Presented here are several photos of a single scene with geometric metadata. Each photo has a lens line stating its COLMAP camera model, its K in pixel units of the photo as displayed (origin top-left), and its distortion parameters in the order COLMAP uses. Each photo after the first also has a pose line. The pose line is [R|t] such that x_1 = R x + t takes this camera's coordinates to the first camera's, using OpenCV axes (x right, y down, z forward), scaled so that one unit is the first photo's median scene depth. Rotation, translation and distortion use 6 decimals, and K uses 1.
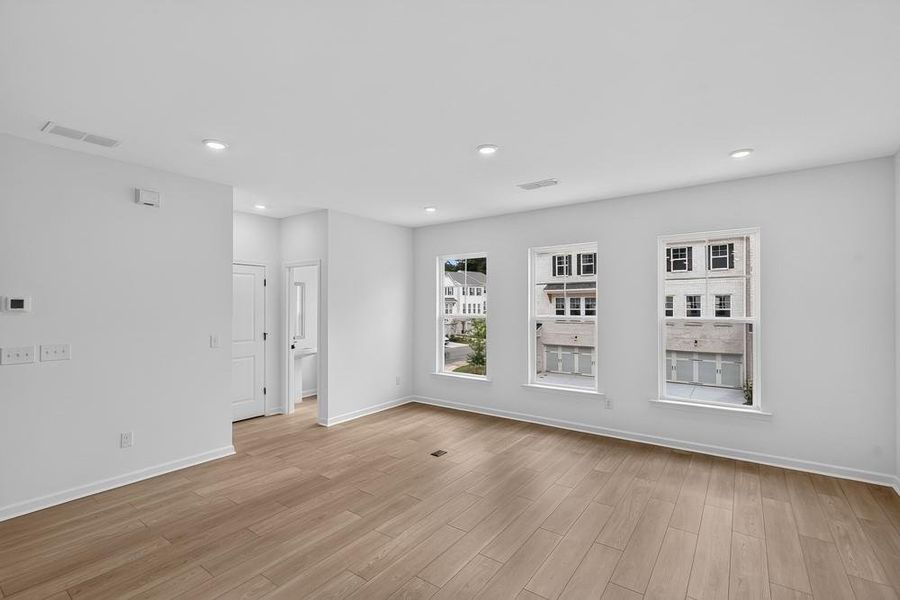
lens RADIAL K [[406.0, 0, 446.4], [0, 406.0, 304.7], [0, 0, 1]] dist [0.000032, 0.000118]
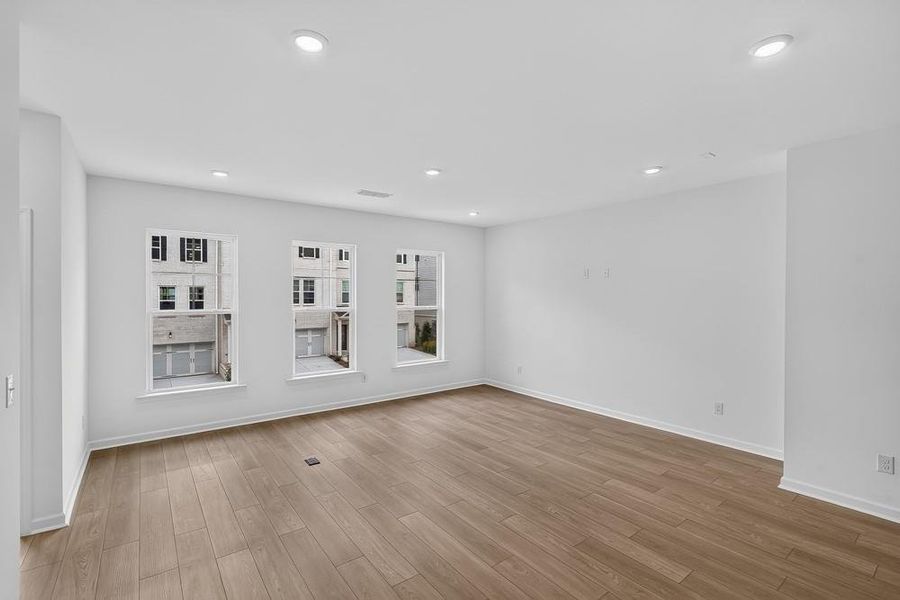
lens RADIAL K [[406.0, 0, 446.4], [0, 406.0, 304.7], [0, 0, 1]] dist [0.000032, 0.000118]
pose [[0.284399, -0.012602, 0.958623, -0.147675], [-0.008076, 0.999847, 0.015539, -0.000156], [-0.958672, -0.012161, 0.284254, 0.084811]]
